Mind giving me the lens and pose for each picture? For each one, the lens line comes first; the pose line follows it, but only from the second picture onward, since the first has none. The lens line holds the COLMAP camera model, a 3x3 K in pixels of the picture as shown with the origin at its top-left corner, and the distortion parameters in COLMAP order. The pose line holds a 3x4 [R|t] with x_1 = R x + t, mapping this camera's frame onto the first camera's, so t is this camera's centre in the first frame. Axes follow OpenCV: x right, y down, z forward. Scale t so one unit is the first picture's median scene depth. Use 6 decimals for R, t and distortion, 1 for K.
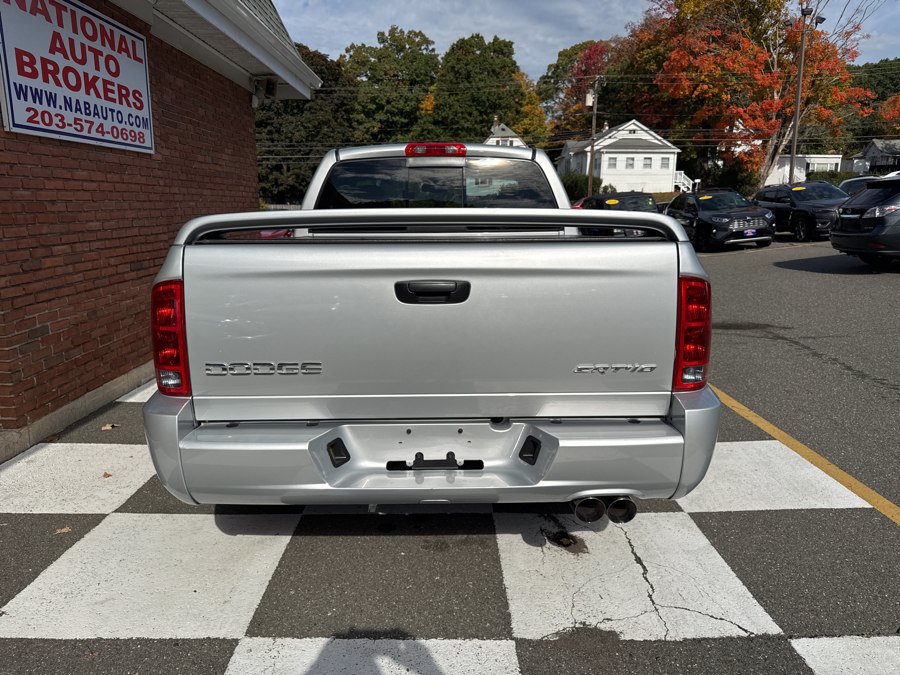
lens RADIAL K [[646.0, 0, 450.0], [0, 646.0, 334.5], [0, 0, 1]] dist [0.003930, -0.008006]
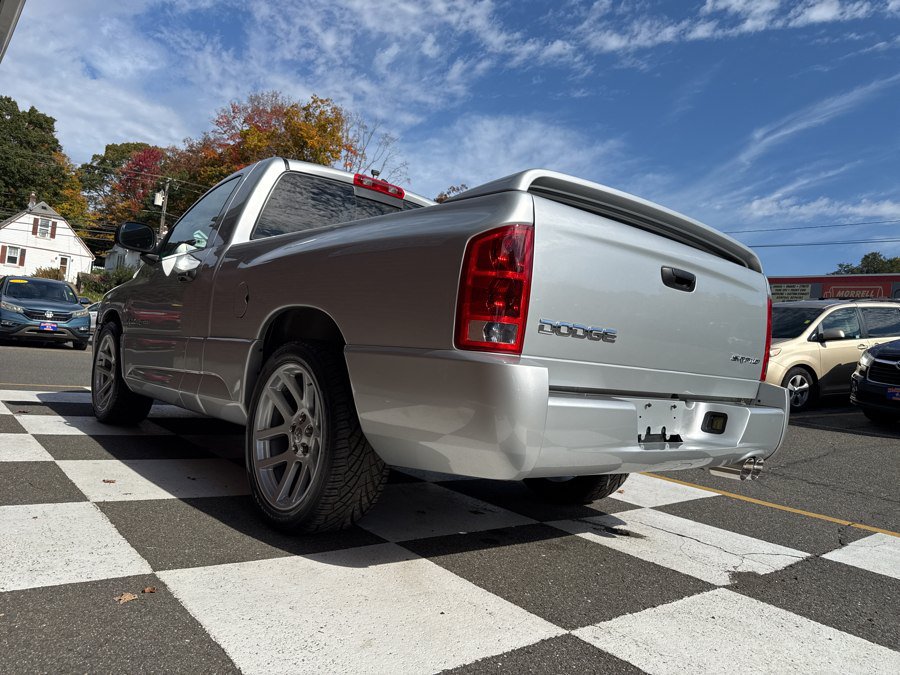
lens RADIAL K [[640.2, 0, 453.5], [0, 640.2, 338.3], [0, 0, 1]] dist [0.004447, -0.006650]
pose [[0.757842, 0.099671, 0.644780, -0.494484], [0.012495, 0.985864, -0.167083, 0.103432], [-0.652319, 0.134679, 0.745883, 0.188353]]
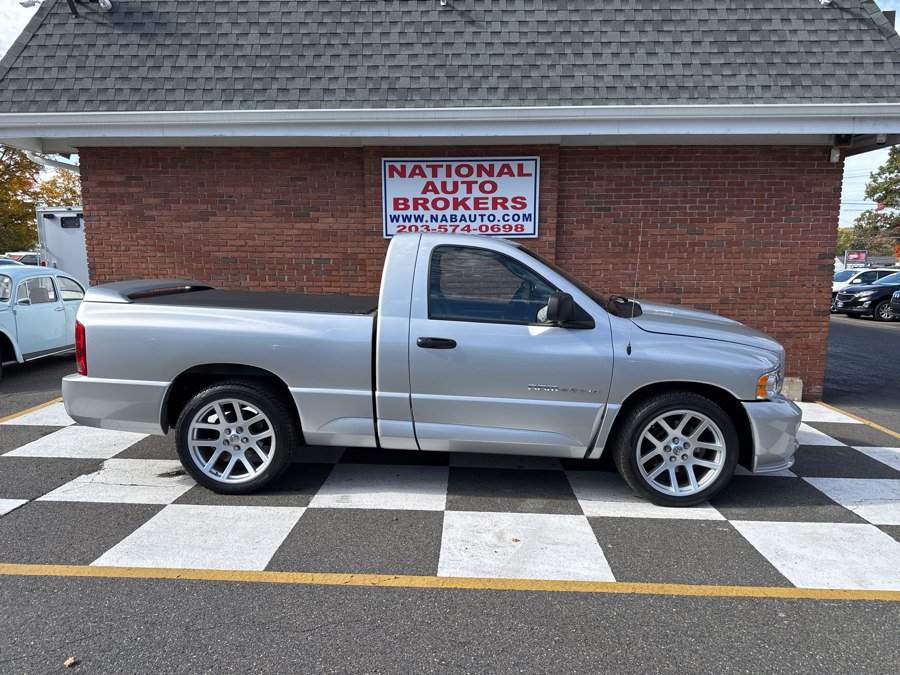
lens RADIAL K [[632.5, 0, 445.6], [0, 632.5, 338.7], [0, 0, 1]] dist [0.131877, -0.155269]
pose [[-0.038661, 0.135594, -0.990010, 1.125751], [-0.198973, 0.969866, 0.140606, -0.261818], [0.979242, 0.202421, -0.010516, 1.023659]]
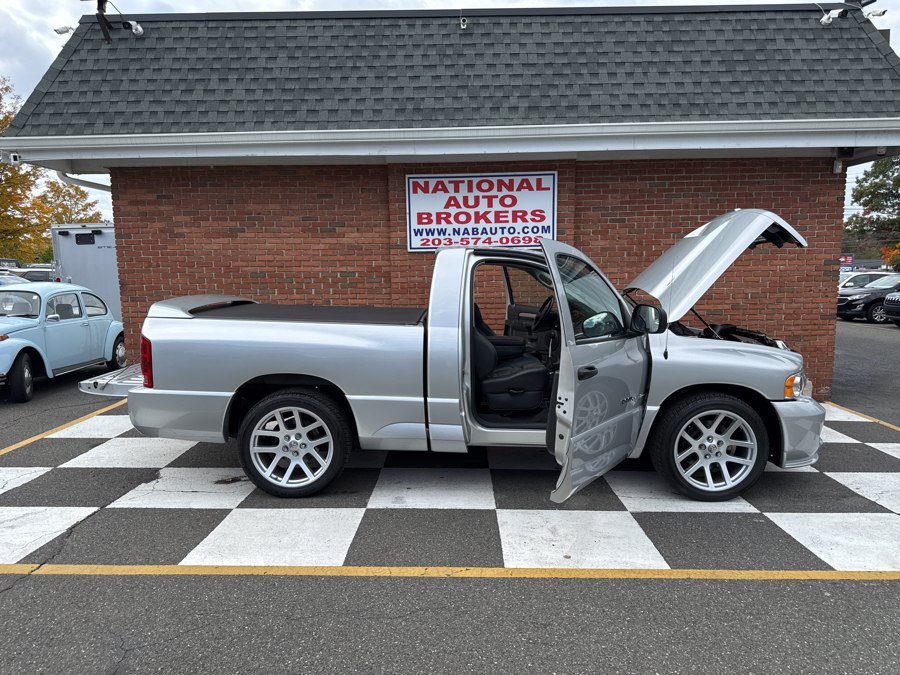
lens RADIAL K [[632.5, 0, 445.6], [0, 632.5, 338.7], [0, 0, 1]] dist [0.131877, -0.155269]
pose [[-0.019751, 0.122422, -0.992282, 1.188037], [-0.185141, 0.974863, 0.123958, -0.252165], [0.982513, 0.186160, 0.003411, 0.933468]]
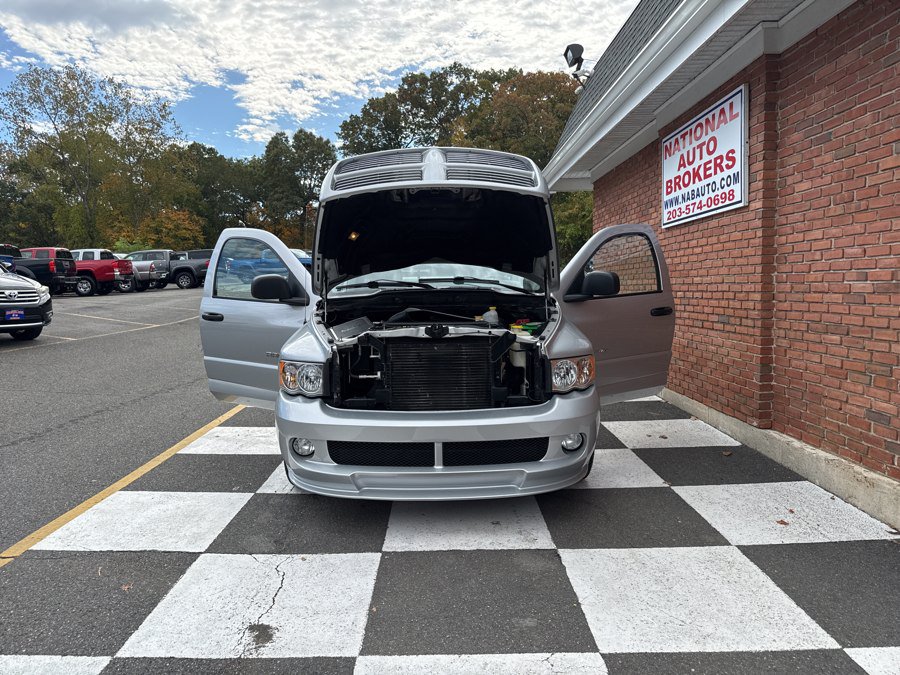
lens RADIAL K [[637.4, 0, 450.2], [0, 637.4, 334.9], [0, 0, 1]] dist [0.058156, -0.108910]
pose [[-0.999738, 0.021097, -0.008830, -0.034117], [0.017918, 0.962457, 0.270842, -0.423773], [0.014212, 0.270613, -0.962583, 2.279042]]
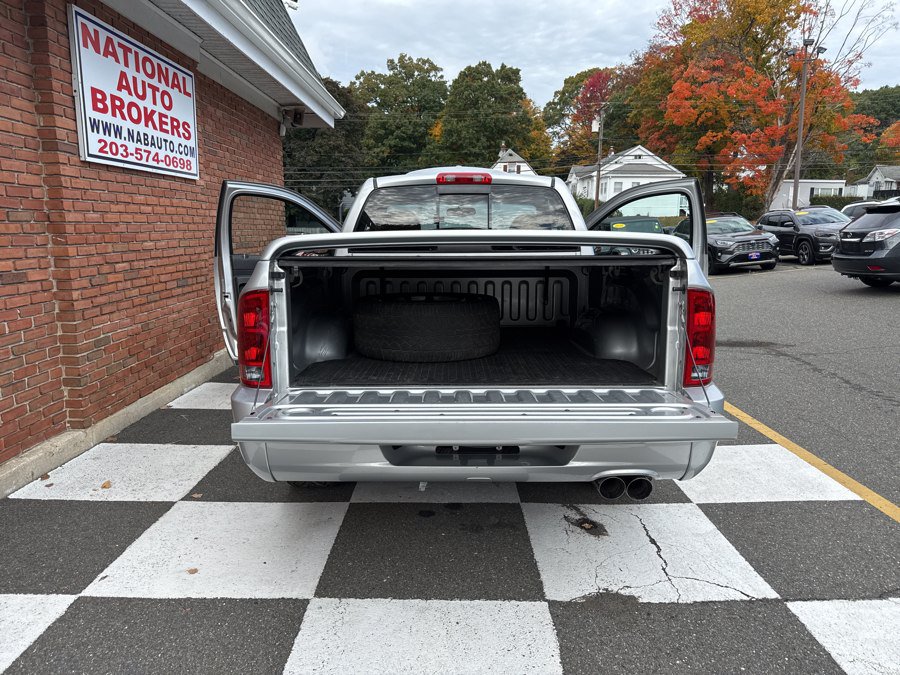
lens RADIAL K [[644.7, 0, 451.9], [0, 644.7, 335.5], [0, 0, 1]] dist [0.008014, -0.009596]
pose [[0.999970, 0.004754, -0.006145, -0.031171], [-0.004953, 0.999448, -0.032845, 0.016744], [0.005985, 0.032874, 0.999442, -0.081291]]
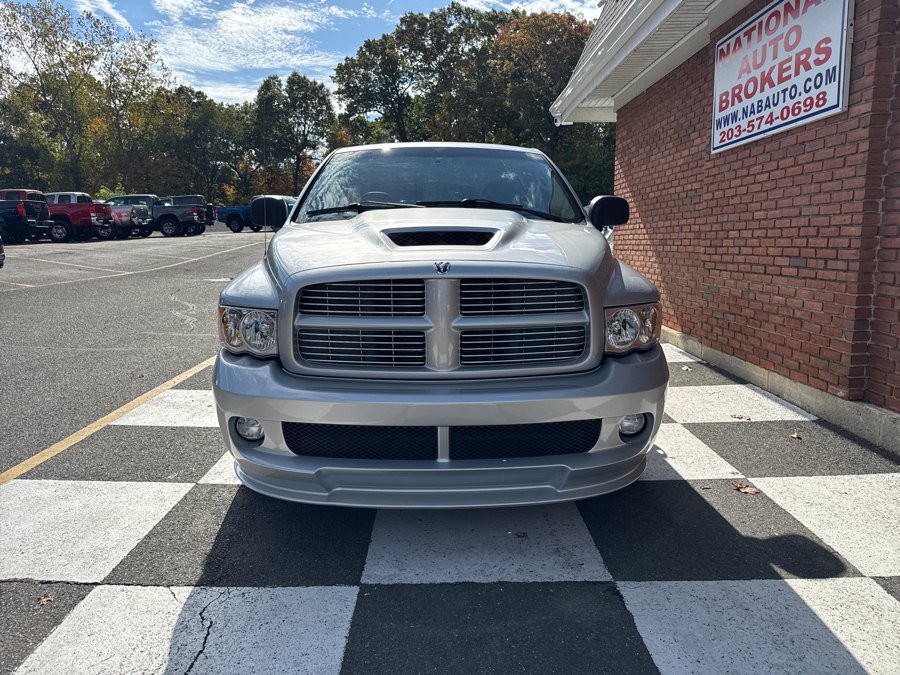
lens RADIAL K [[640.2, 0, 453.5], [0, 640.2, 338.3], [0, 0, 1]] dist [0.004447, -0.006650]
pose [[-0.999765, 0.013173, -0.017205, -0.024690], [0.006473, 0.939297, 0.343043, -0.342809], [0.020680, 0.342851, -0.939162, 2.050944]]
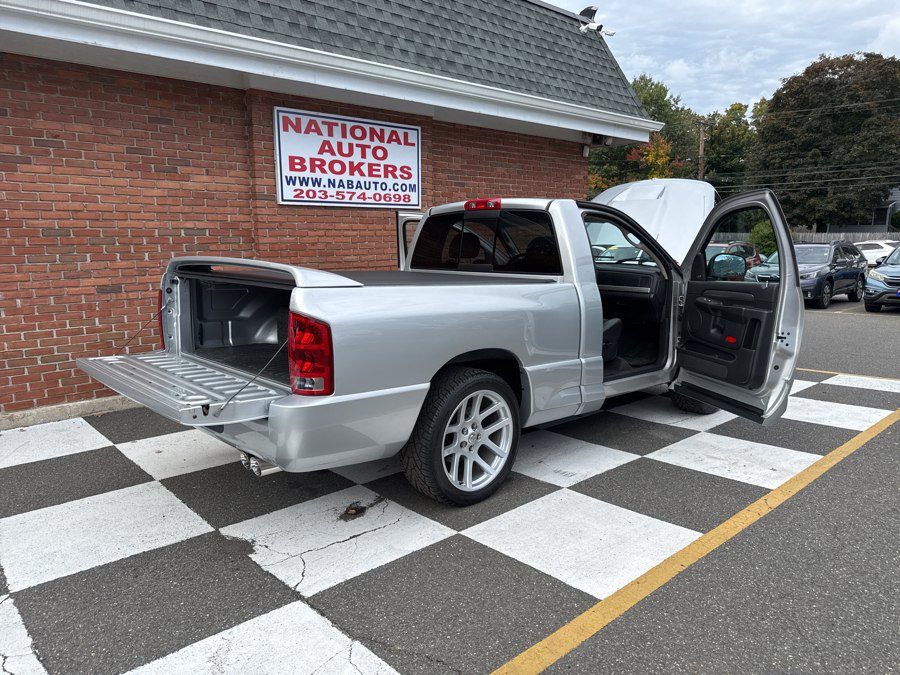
lens RADIAL K [[631.5, 0, 450.9], [0, 631.5, 342.1], [0, 0, 1]] dist [0.065898, -0.125542]
pose [[0.678898, 0.123464, -0.723778, 0.736650], [-0.145542, 0.988829, 0.032159, -0.054487], [0.719663, 0.083508, 0.689284, 0.142554]]
